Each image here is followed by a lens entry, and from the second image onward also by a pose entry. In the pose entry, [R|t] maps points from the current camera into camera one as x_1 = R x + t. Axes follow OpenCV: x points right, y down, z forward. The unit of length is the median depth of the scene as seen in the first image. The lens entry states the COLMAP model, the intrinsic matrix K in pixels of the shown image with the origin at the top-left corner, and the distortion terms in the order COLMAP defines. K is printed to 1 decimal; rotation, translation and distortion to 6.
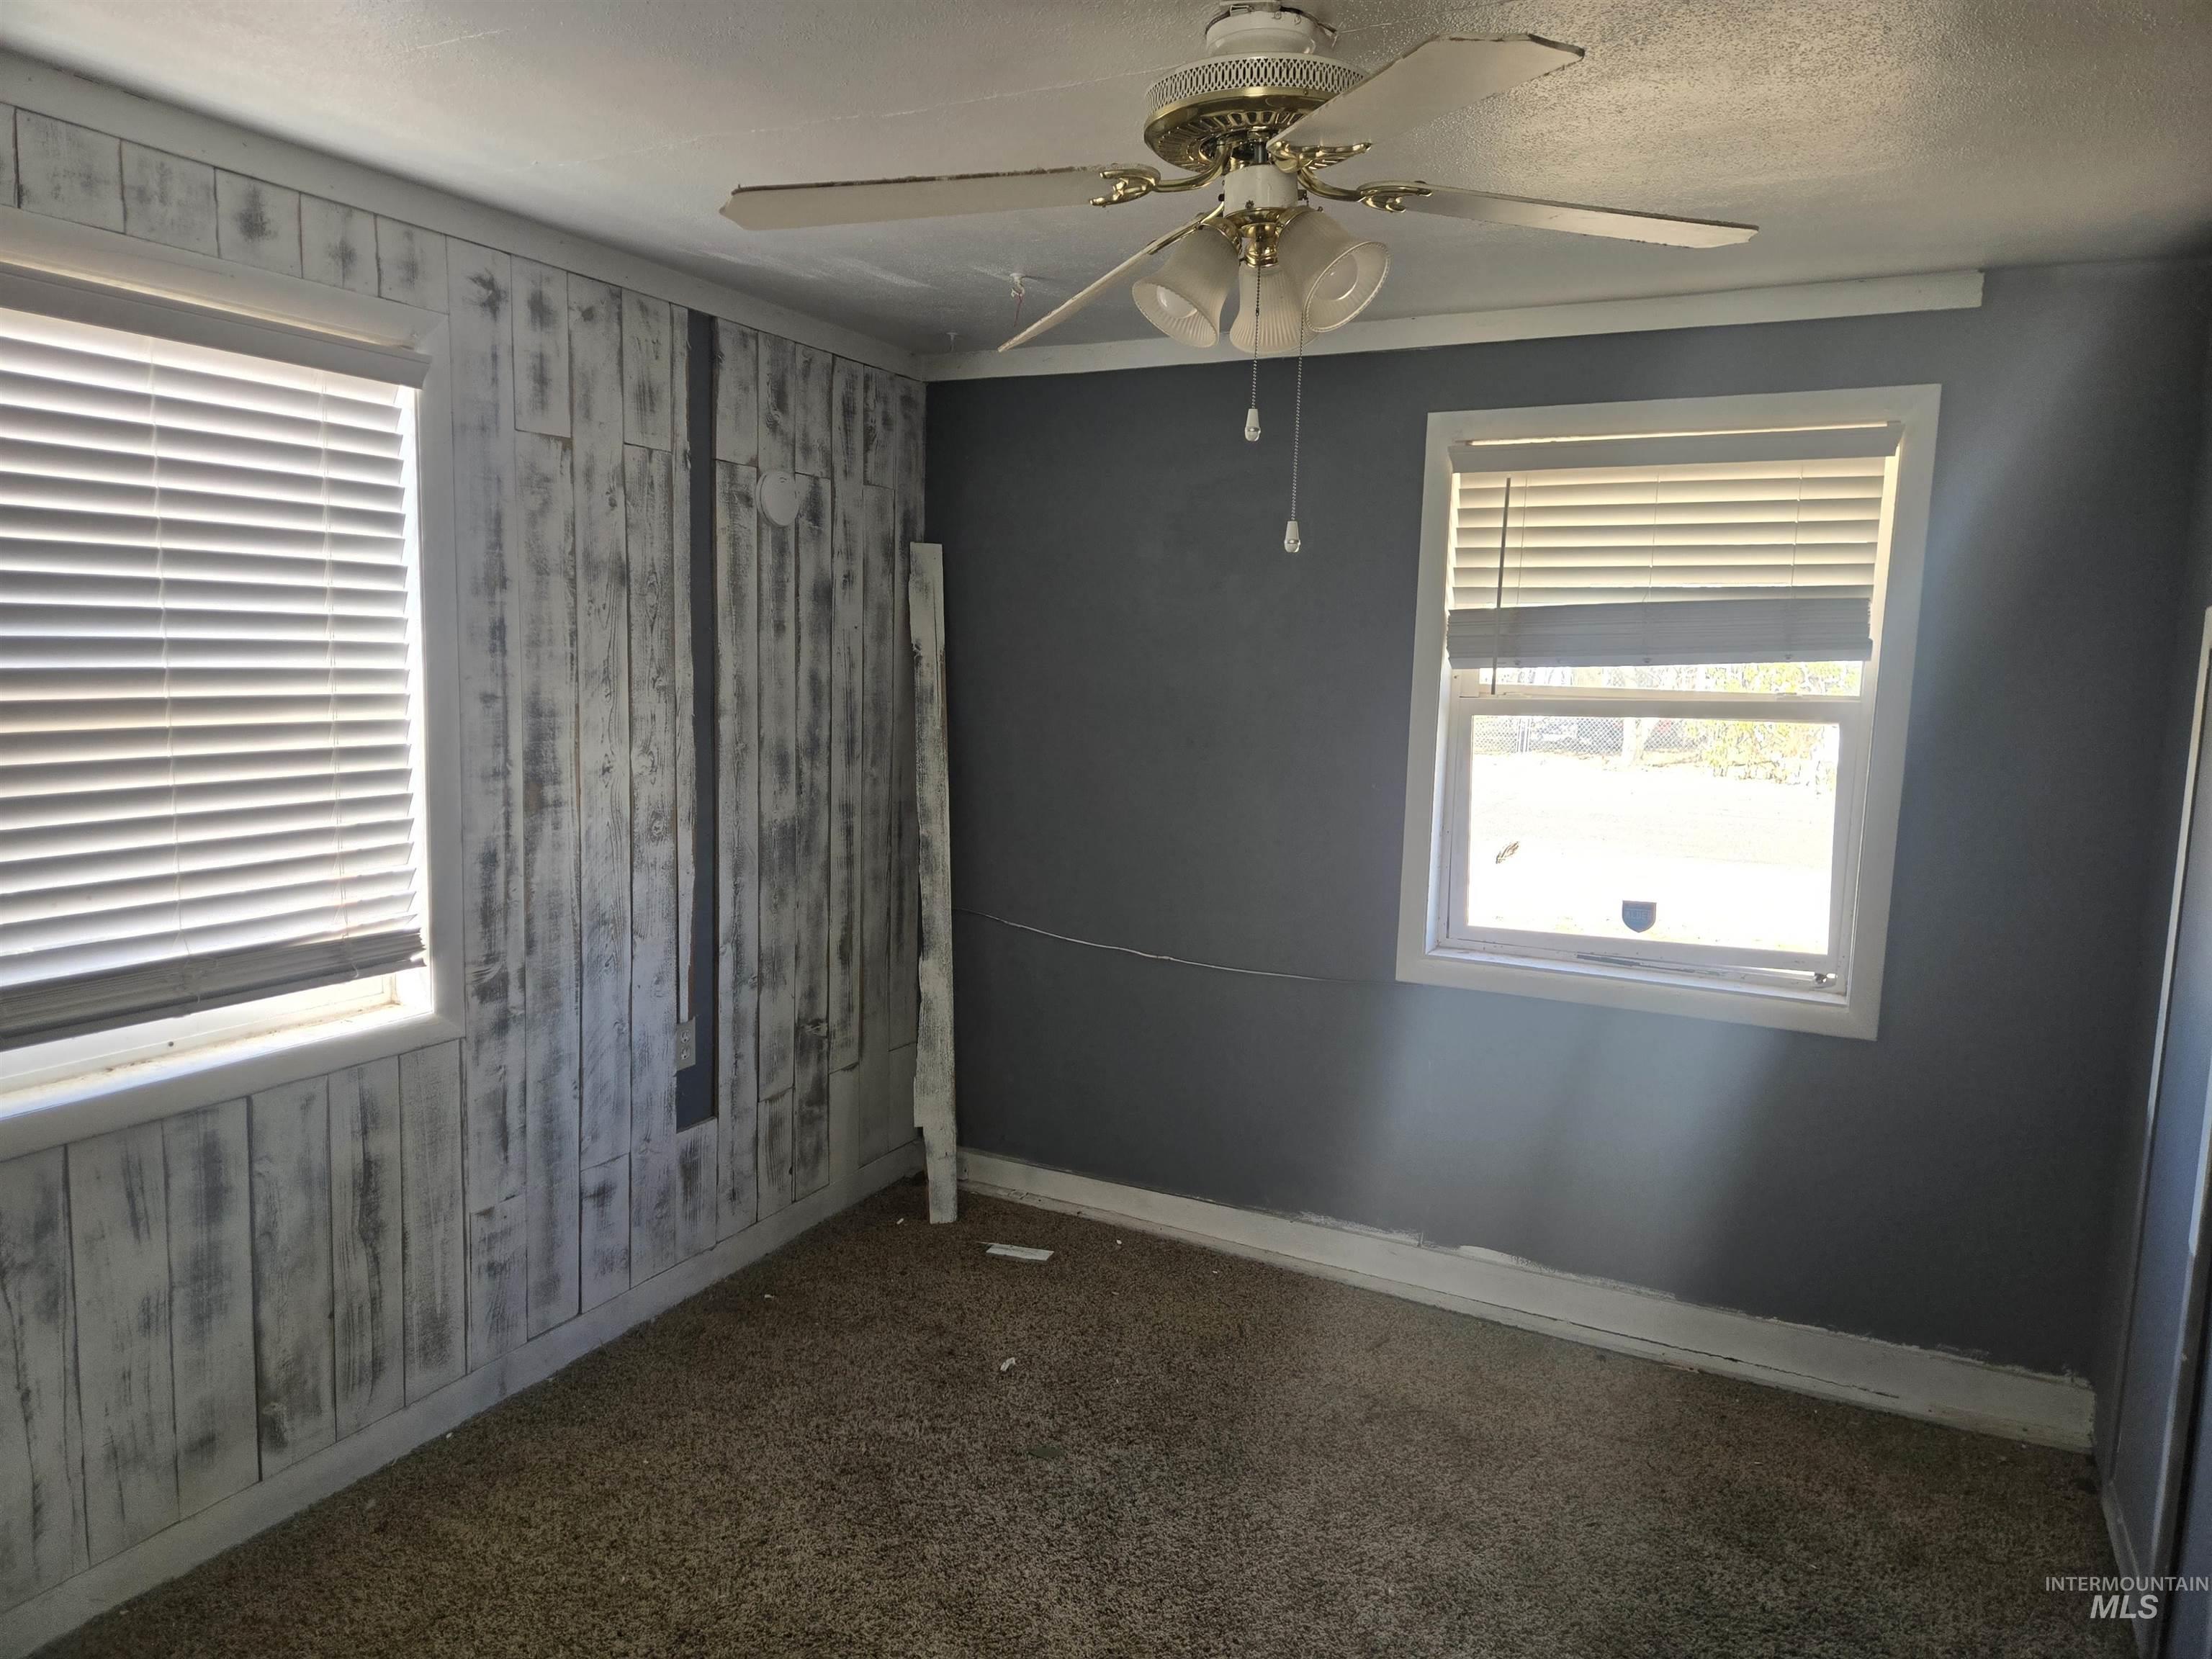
lens RADIAL K [[1480.4, 0, 1107.2], [0, 1480.4, 827.5], [0, 0, 1]] dist [0.062698, -0.048714]
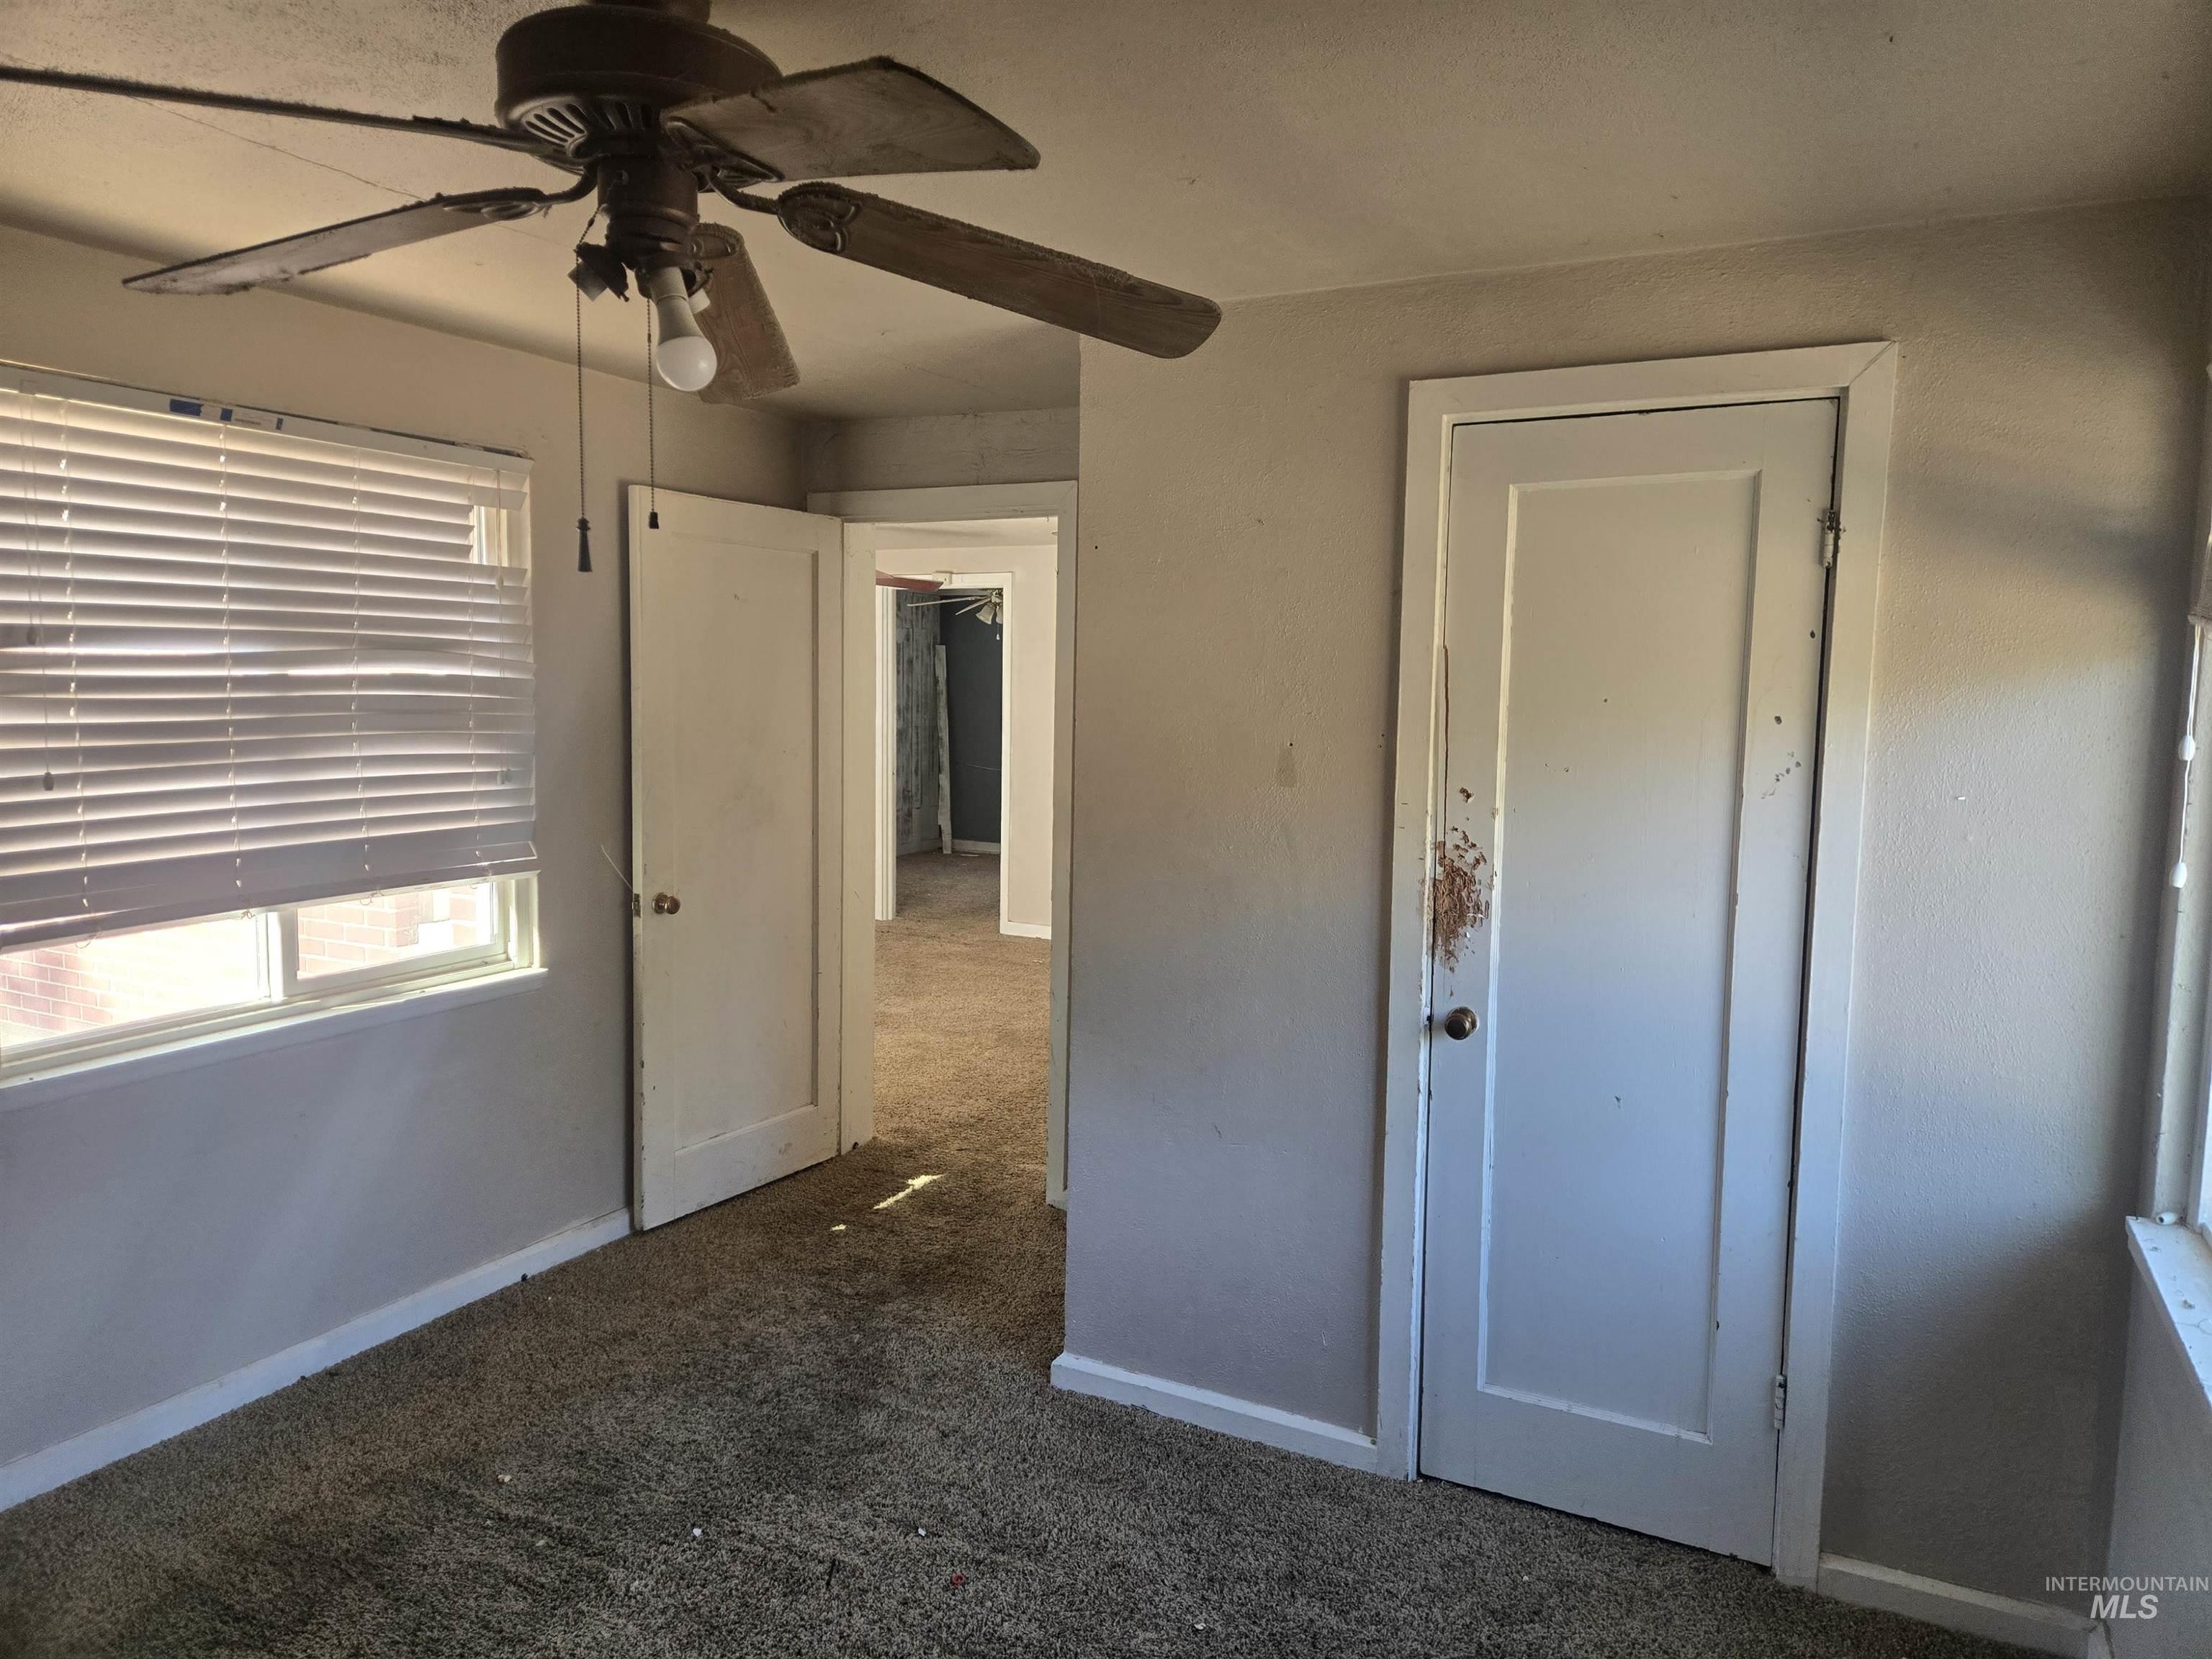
lens RADIAL K [[1480.4, 0, 1104.4], [0, 1480.4, 826.2], [0, 0, 1]] dist [0.062698, -0.048714]
pose [[0.999938, -0.010350, -0.004150, 0.243683], [0.010214, 0.999447, -0.031654, 0.306611], [0.004476, 0.031610, 0.999490, -2.208064]]
